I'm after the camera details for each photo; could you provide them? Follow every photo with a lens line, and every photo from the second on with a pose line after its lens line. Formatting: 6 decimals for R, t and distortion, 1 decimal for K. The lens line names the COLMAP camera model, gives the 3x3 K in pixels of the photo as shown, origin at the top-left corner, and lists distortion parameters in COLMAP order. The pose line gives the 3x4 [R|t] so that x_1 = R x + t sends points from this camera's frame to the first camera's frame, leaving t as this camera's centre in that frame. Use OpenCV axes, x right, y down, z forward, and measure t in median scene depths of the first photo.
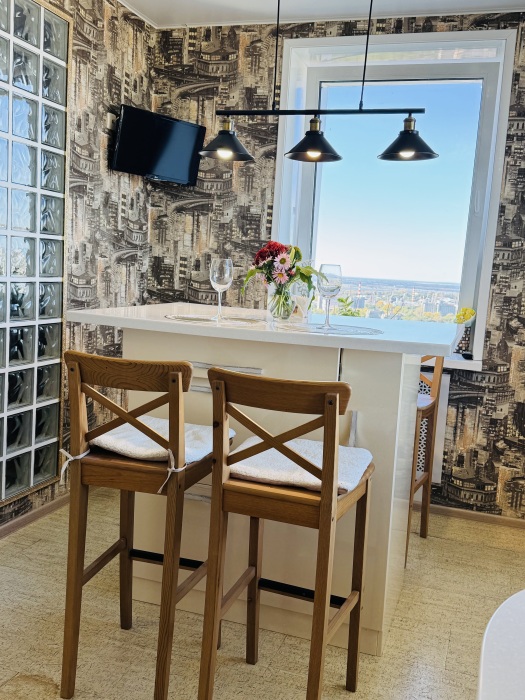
lens RADIAL K [[729.5, 0, 246.4], [0, 729.5, 344.3], [0, 0, 1]] dist [0.064866, 0.000000]
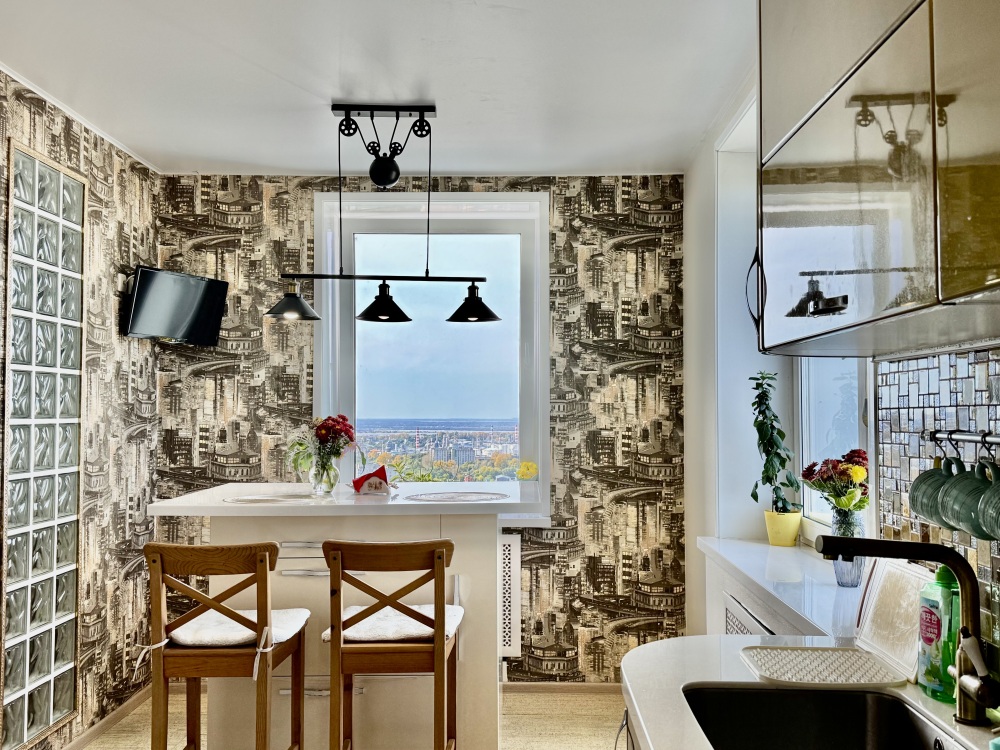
lens RADIAL K [[1042.2, 0, 502.8], [0, 1042.2, 367.9], [0, 0, 1]] dist [0.064866, 0.000000]
pose [[0.956106, -0.057083, 0.287406, -0.111311], [0.098939, 0.986128, -0.133279, 0.008294], [-0.275811, 0.155864, 0.948491, -0.283690]]
